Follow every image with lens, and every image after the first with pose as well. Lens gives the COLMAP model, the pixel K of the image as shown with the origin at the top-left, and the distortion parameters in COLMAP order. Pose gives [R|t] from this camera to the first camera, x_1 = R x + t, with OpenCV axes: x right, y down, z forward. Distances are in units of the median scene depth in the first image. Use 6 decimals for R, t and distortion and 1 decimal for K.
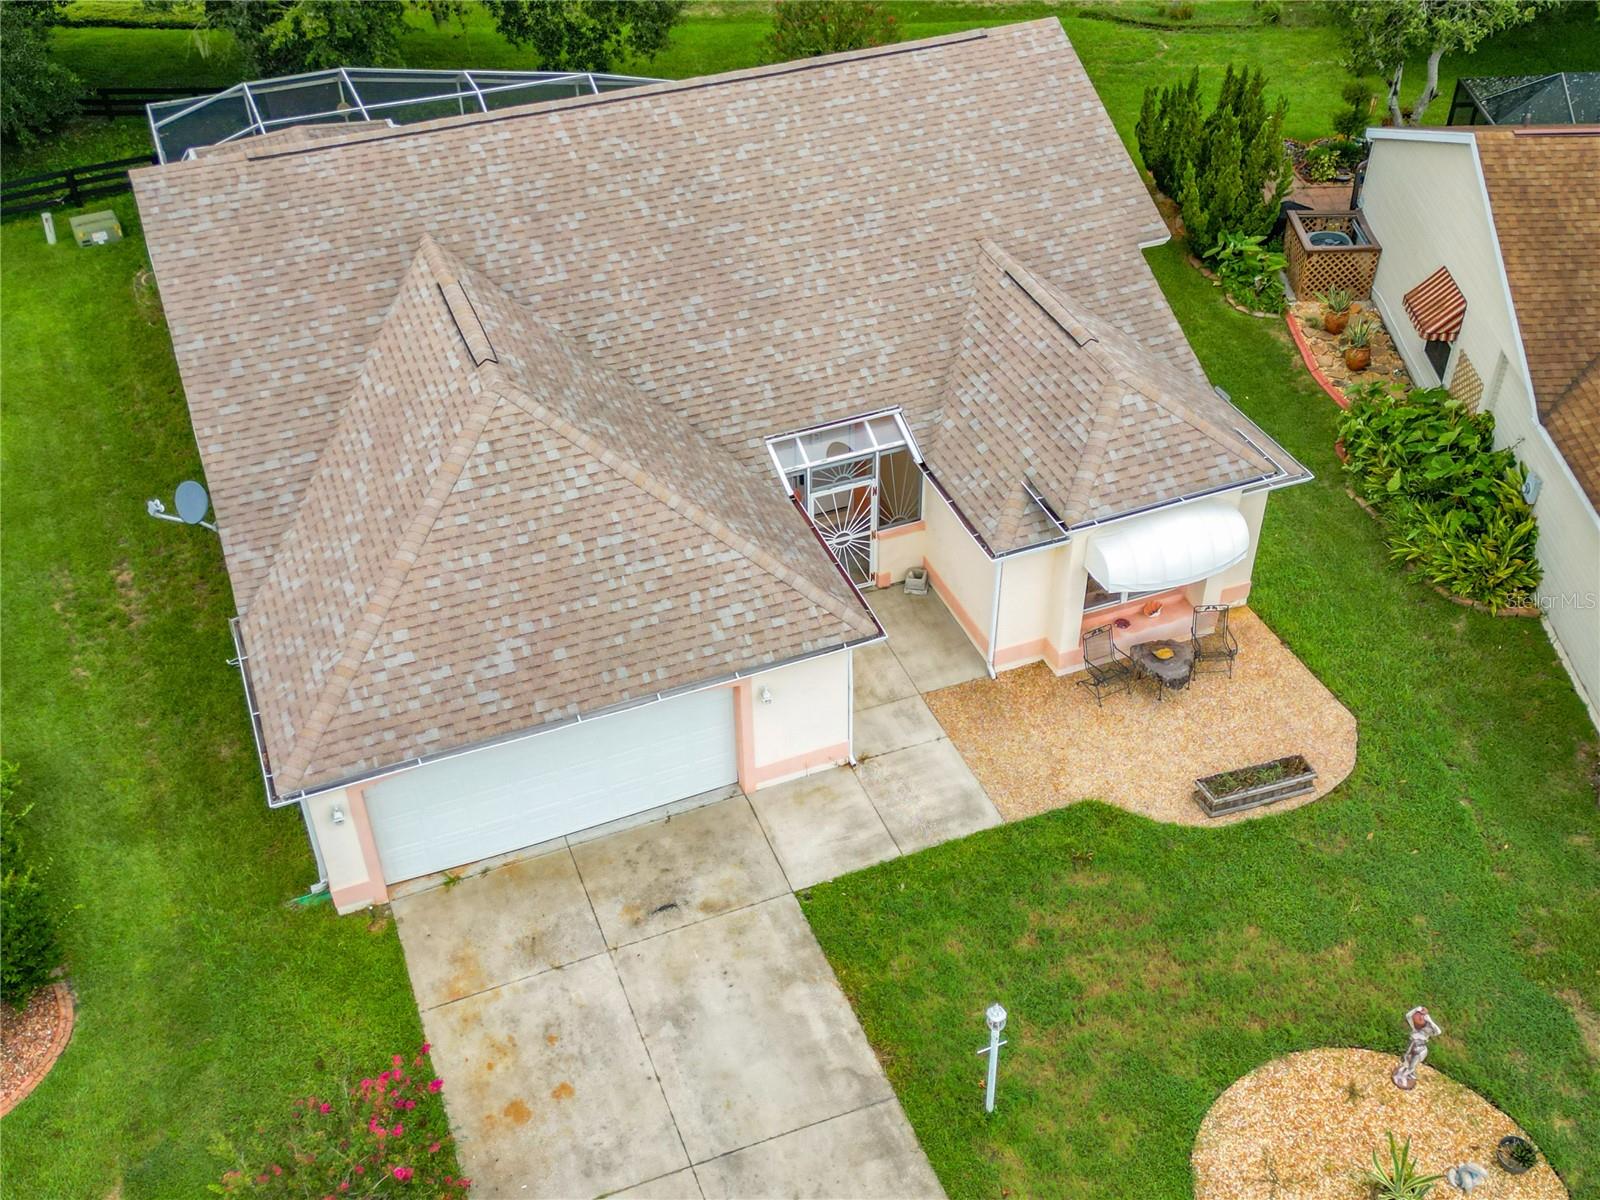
lens RADIAL K [[1705.4, 0, 792.6], [0, 1705.4, 600.7], [0, 0, 1]] dist [0.038808, 0.000423]
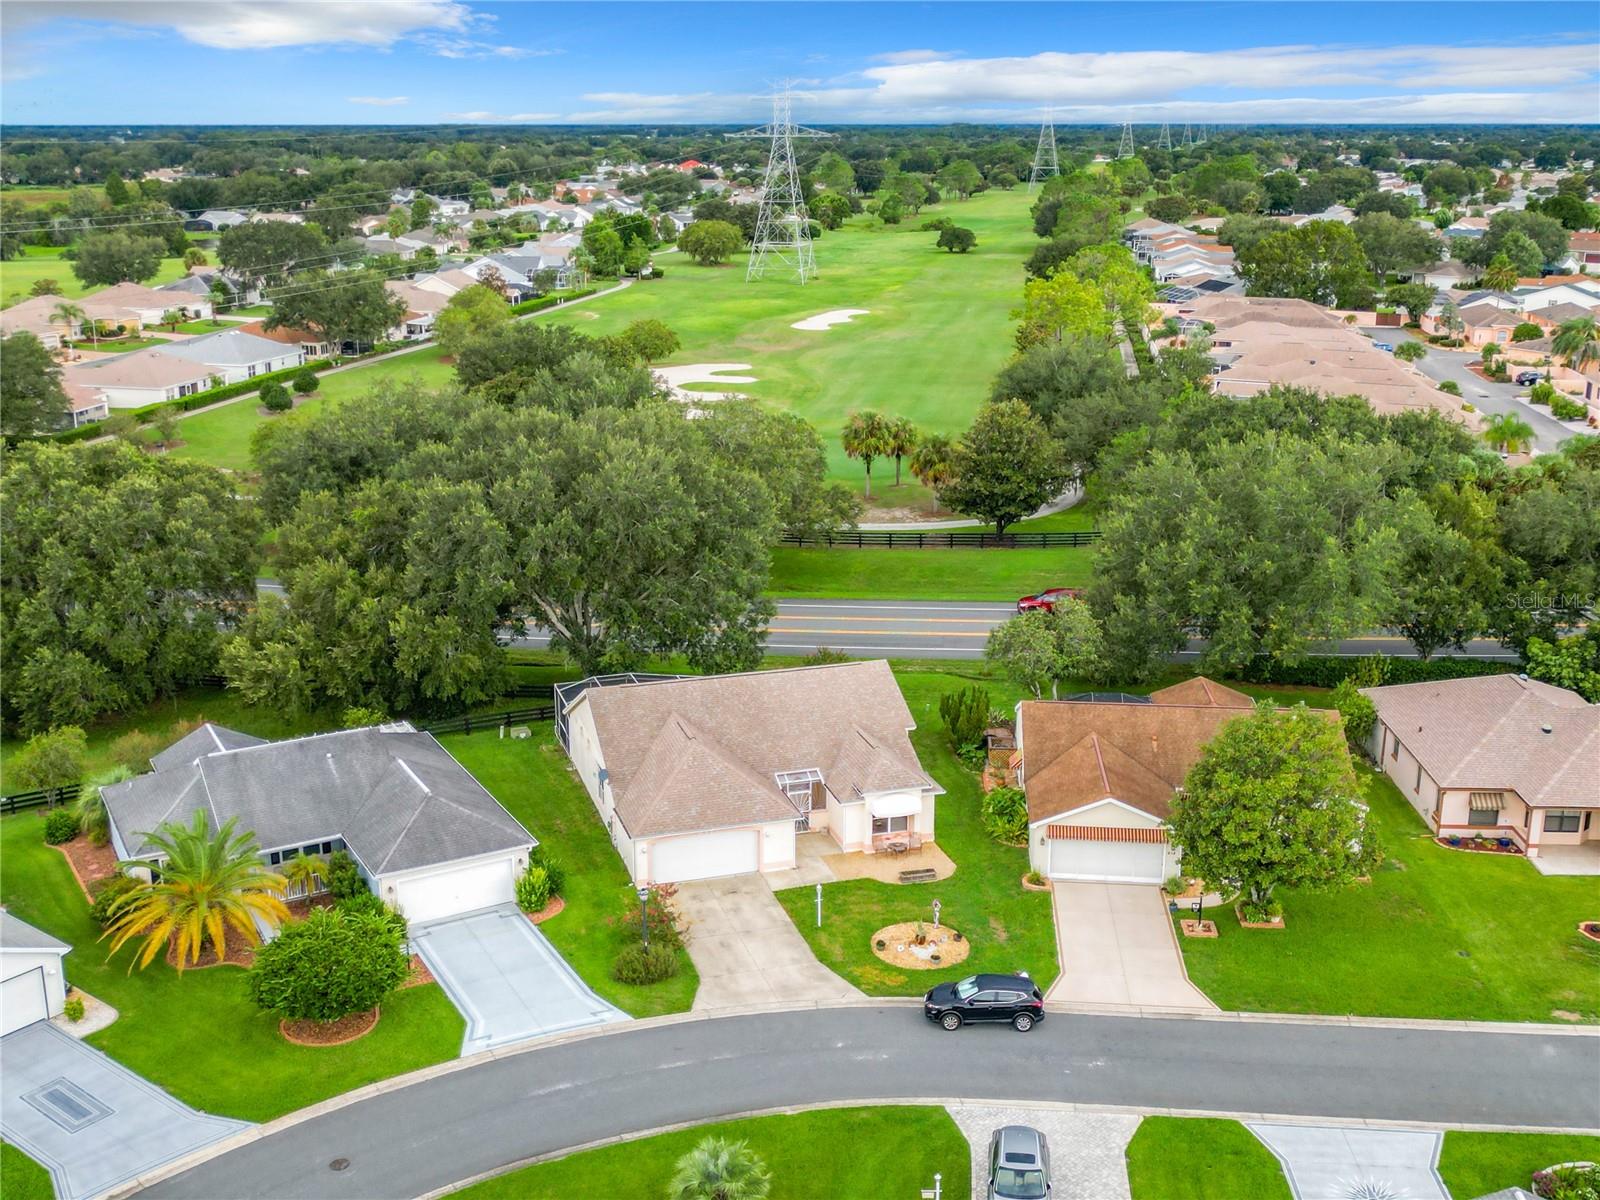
lens RADIAL K [[1705.4, 0, 792.6], [0, 1705.4, 600.7], [0, 0, 1]] dist [0.038808, 0.000423]
pose [[0.997379, 0.037801, -0.061697, 0.212921], [-0.059001, 0.918478, -0.391046, 0.902013], [0.041886, 0.393661, 0.918301, -2.167042]]
